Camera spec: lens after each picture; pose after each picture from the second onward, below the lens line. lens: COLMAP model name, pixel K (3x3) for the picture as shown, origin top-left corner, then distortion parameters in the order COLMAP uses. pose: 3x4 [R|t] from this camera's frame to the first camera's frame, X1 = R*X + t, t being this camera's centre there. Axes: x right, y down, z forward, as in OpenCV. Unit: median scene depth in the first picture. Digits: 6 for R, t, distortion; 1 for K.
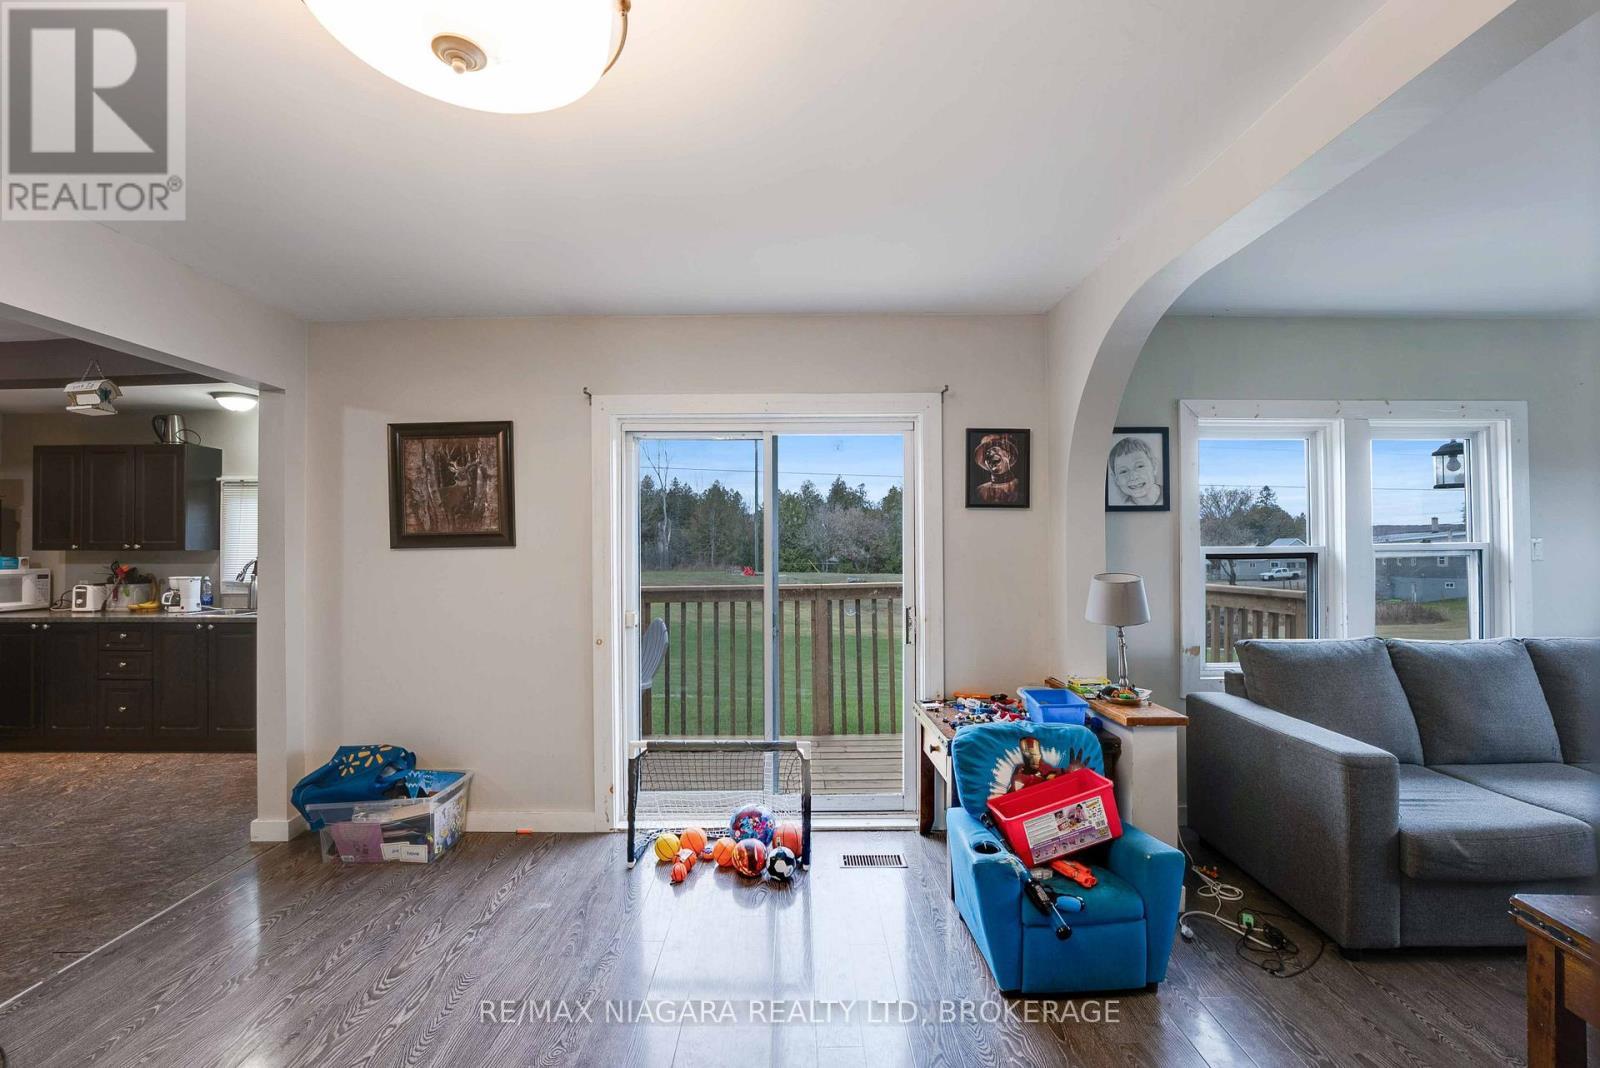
lens RADIAL K [[658.9, 0, 802.5], [0, 658.9, 541.0], [0, 0, 1]] dist [-0.031107, 0.003439]
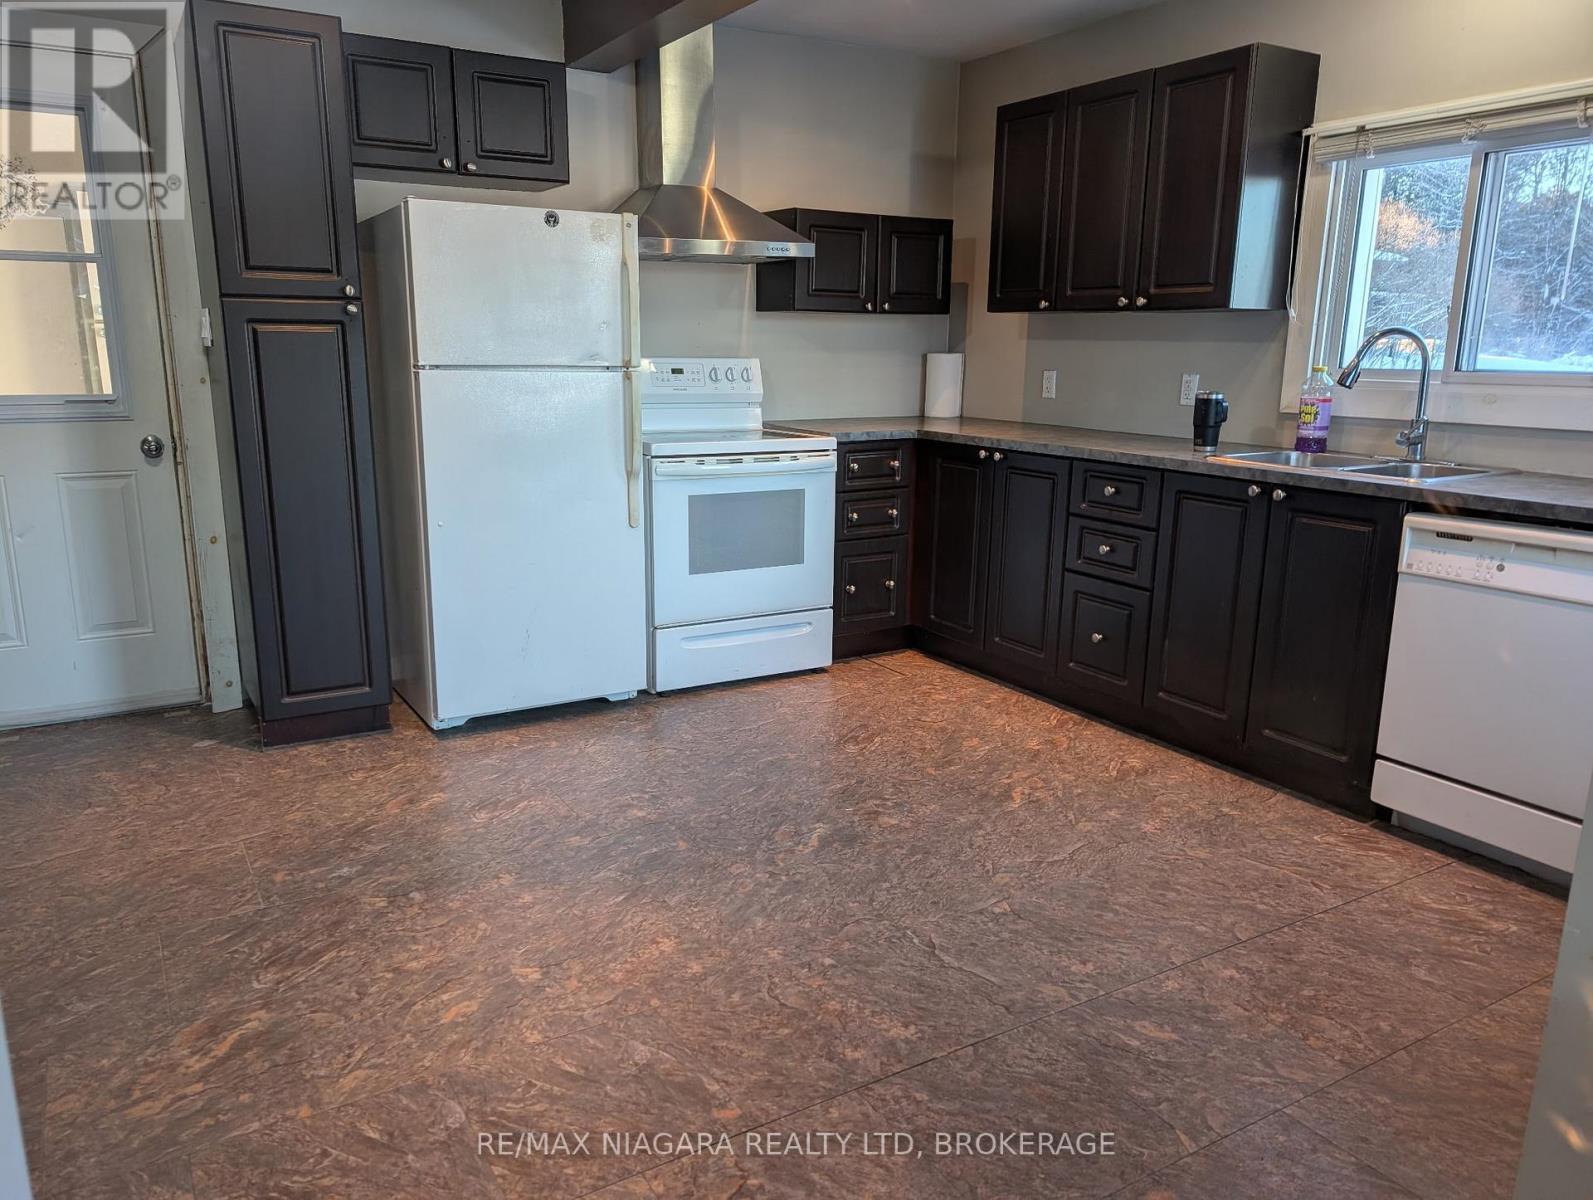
lens RADIAL K [[1130.8, 0, 782.0], [0, 1130.8, 602.7], [0, 0, 1]] dist [0.009101, -0.016995]
pose [[0.497689, 0.204306, -0.842950, -0.418687], [-0.004445, 0.972450, 0.233069, 0.031376], [0.867344, -0.112249, 0.484886, 0.336852]]
